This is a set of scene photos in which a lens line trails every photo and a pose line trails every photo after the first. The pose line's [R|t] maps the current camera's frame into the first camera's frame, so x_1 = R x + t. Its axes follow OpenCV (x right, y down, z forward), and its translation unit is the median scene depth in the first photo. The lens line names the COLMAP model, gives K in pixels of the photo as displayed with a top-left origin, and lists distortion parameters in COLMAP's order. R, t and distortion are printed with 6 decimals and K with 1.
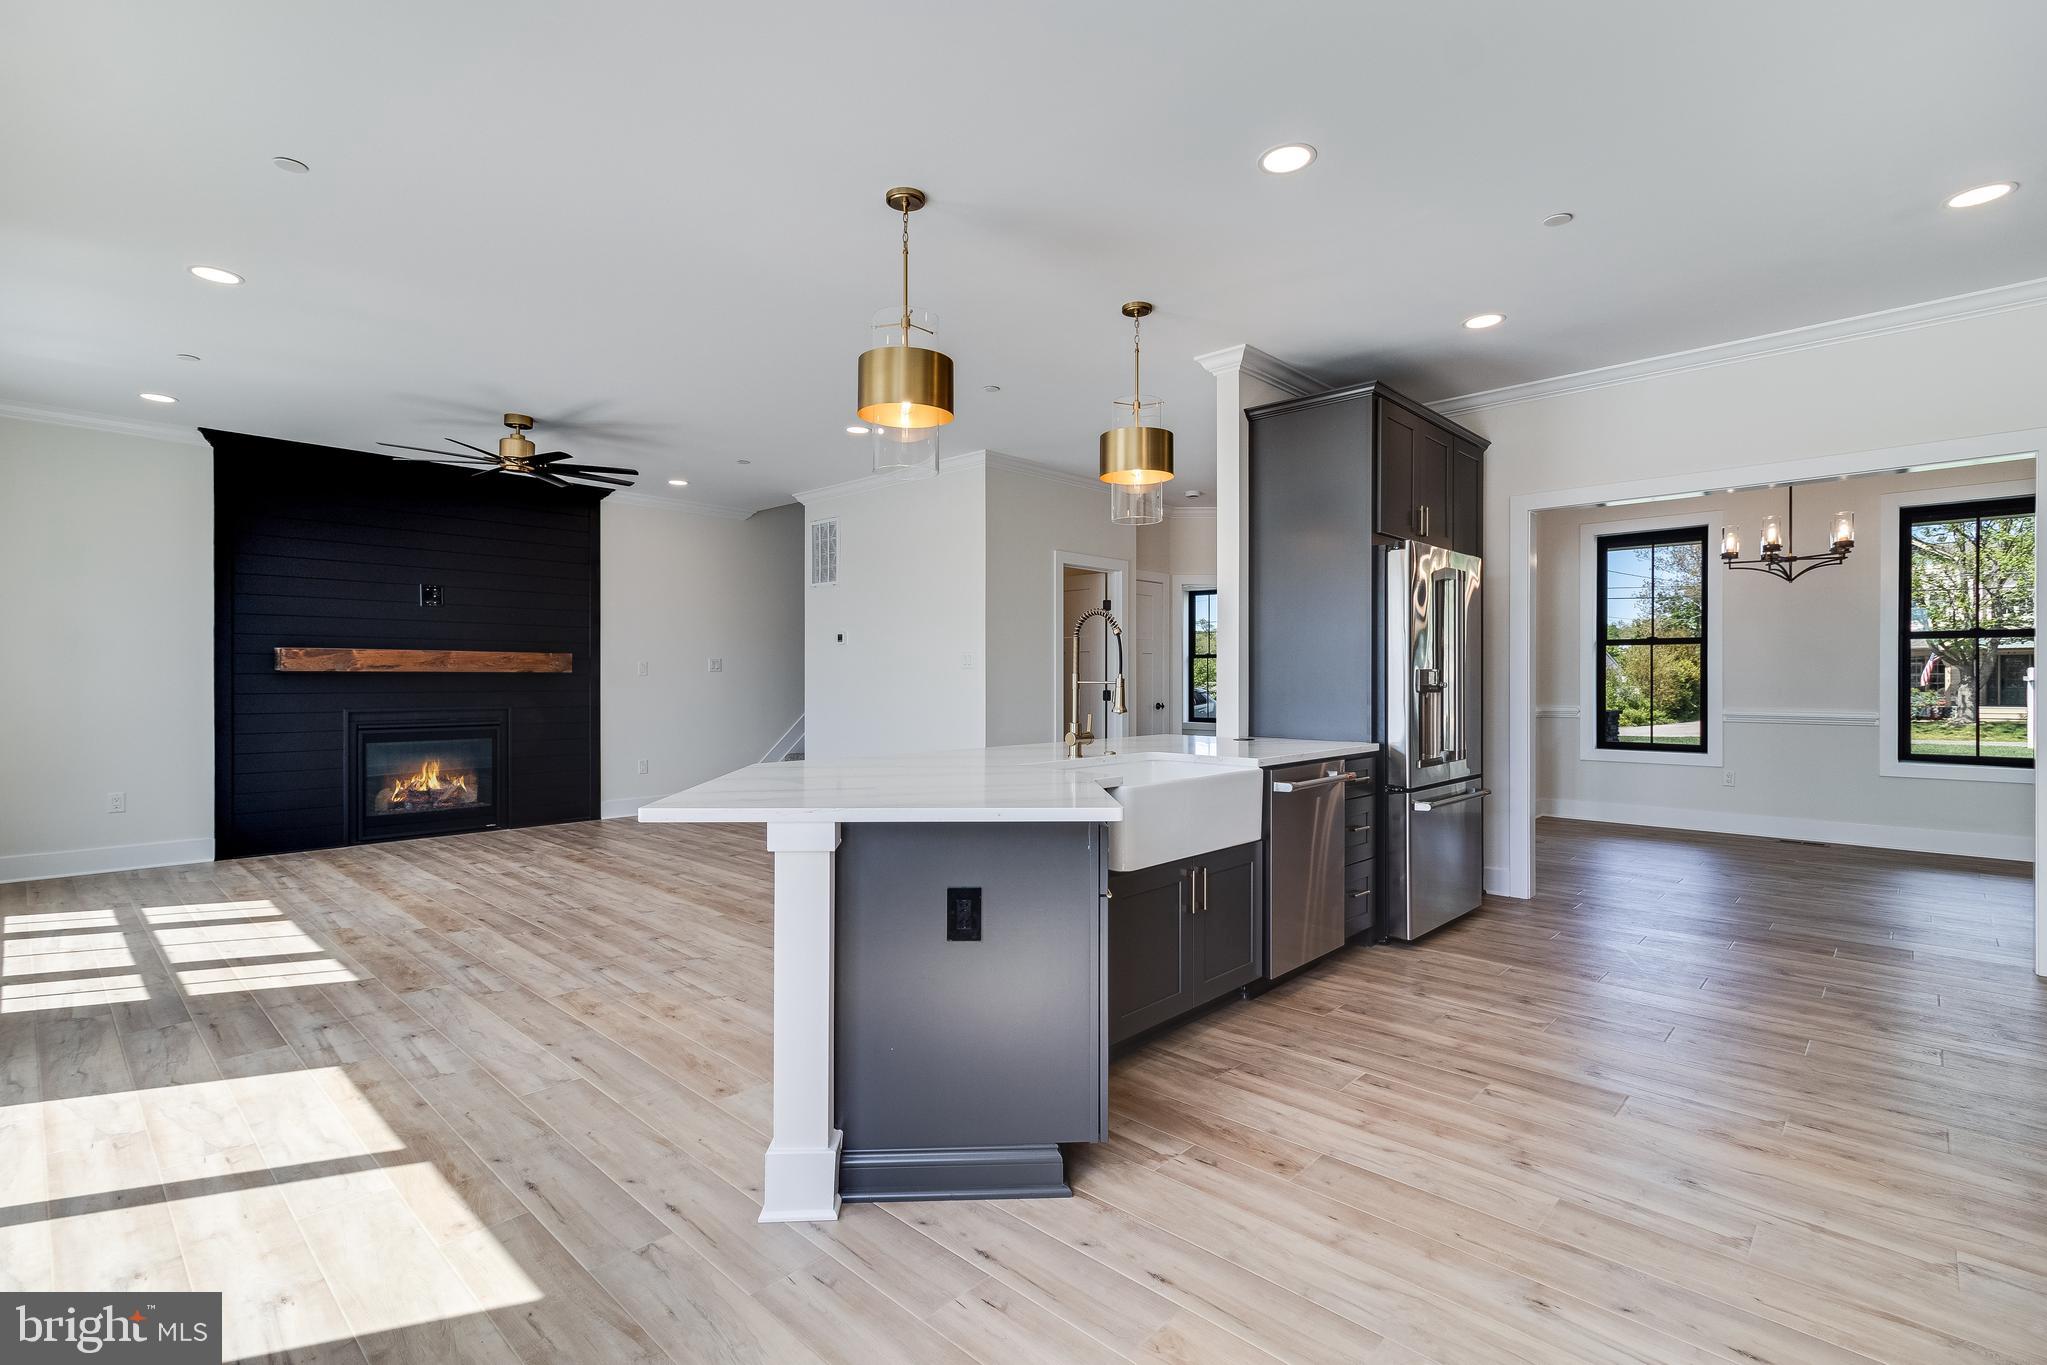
lens RADIAL K [[940.4, 0, 1031.6], [0, 940.4, 681.3], [0, 0, 1]] dist [0.010944, -0.000288]
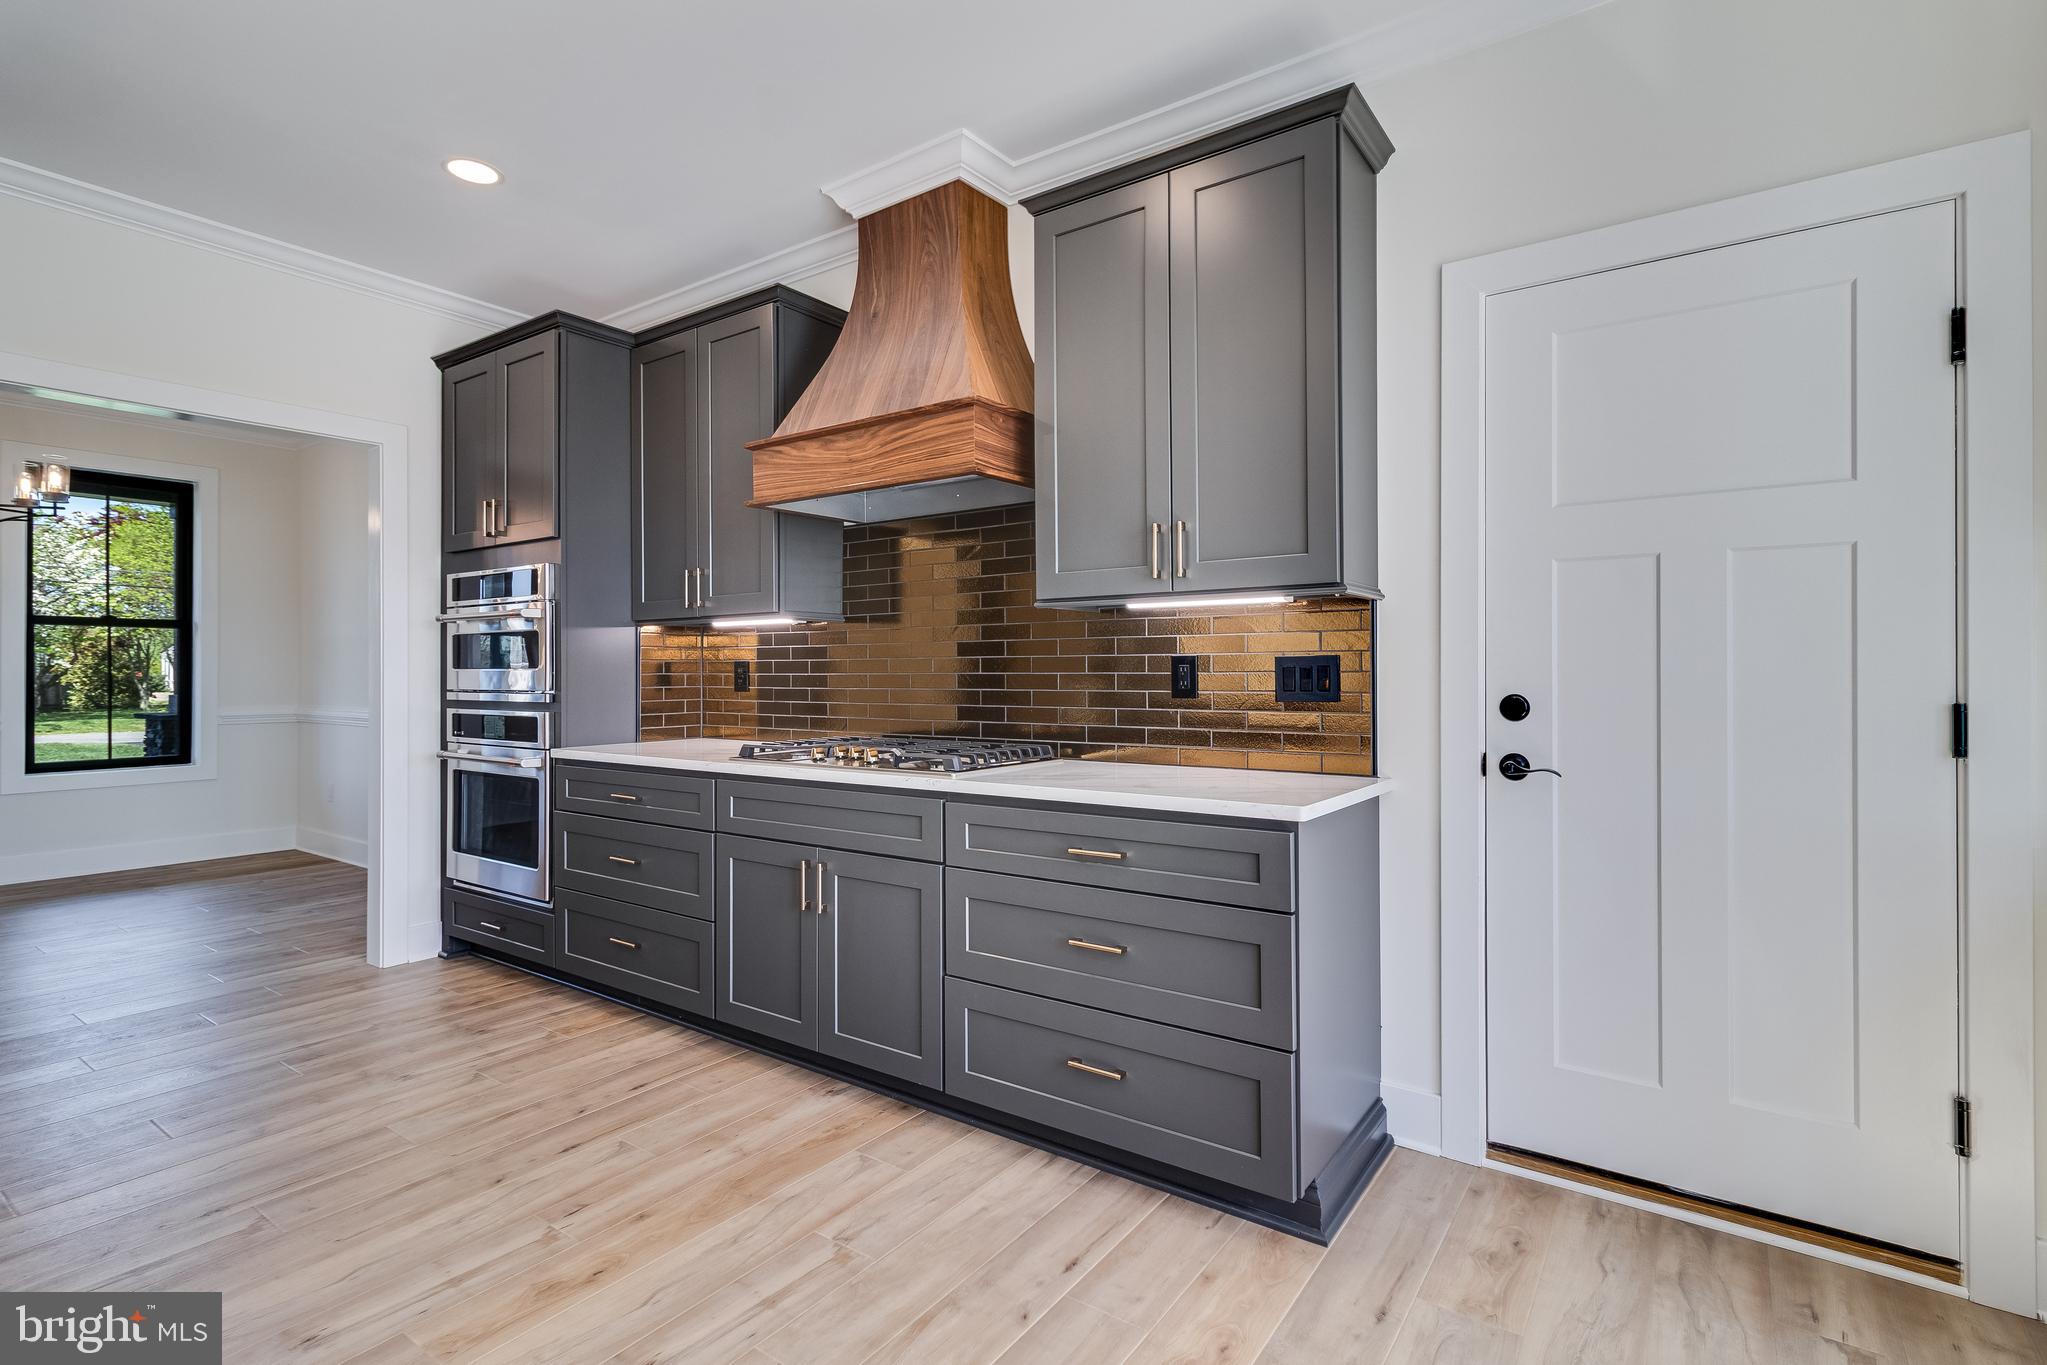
lens RADIAL K [[991.0, 0, 1005.8], [0, 991.0, 671.8], [0, 0, 1]] dist [0.001948, 0.000263]
pose [[-0.131381, 0.002739, 0.991328, -0.067344], [0.005619, 0.999982, -0.002018, 0.010813], [-0.991316, 0.005305, -0.131394, 0.729065]]
